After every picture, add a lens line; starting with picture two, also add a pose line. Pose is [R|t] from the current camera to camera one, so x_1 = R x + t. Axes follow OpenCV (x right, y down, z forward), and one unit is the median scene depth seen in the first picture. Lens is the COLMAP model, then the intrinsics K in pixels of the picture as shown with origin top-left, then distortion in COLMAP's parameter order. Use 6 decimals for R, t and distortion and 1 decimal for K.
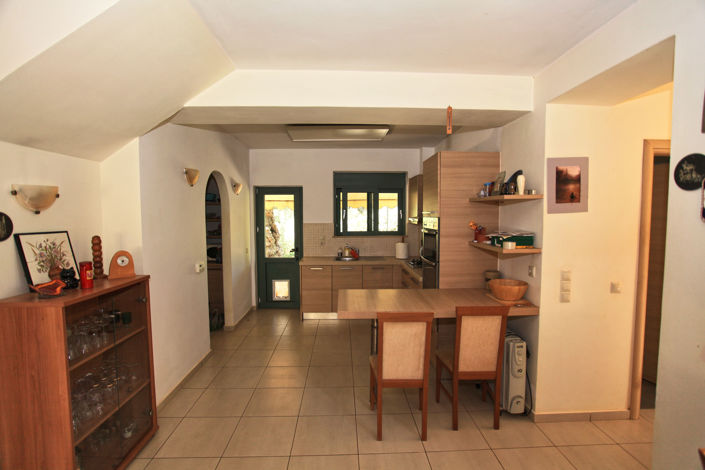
lens RADIAL K [[339.8, 0, 365.0], [0, 339.8, 238.1], [0, 0, 1]] dist [-0.004073, 0.003141]
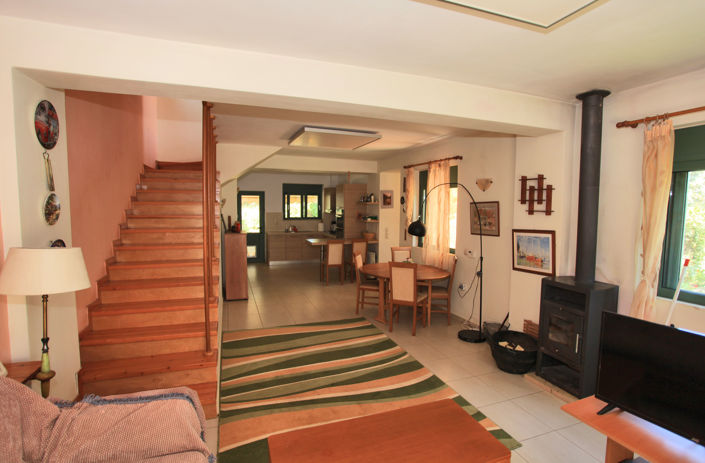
lens RADIAL K [[339.8, 0, 352.5], [0, 339.8, 231.2], [0, 0, 1]] dist [-0.004073, 0.003141]
pose [[0.959646, -0.011355, 0.280981, -0.246747], [0.009820, 0.999928, 0.006871, 0.047037], [-0.281039, -0.003834, 0.959689, -0.815699]]
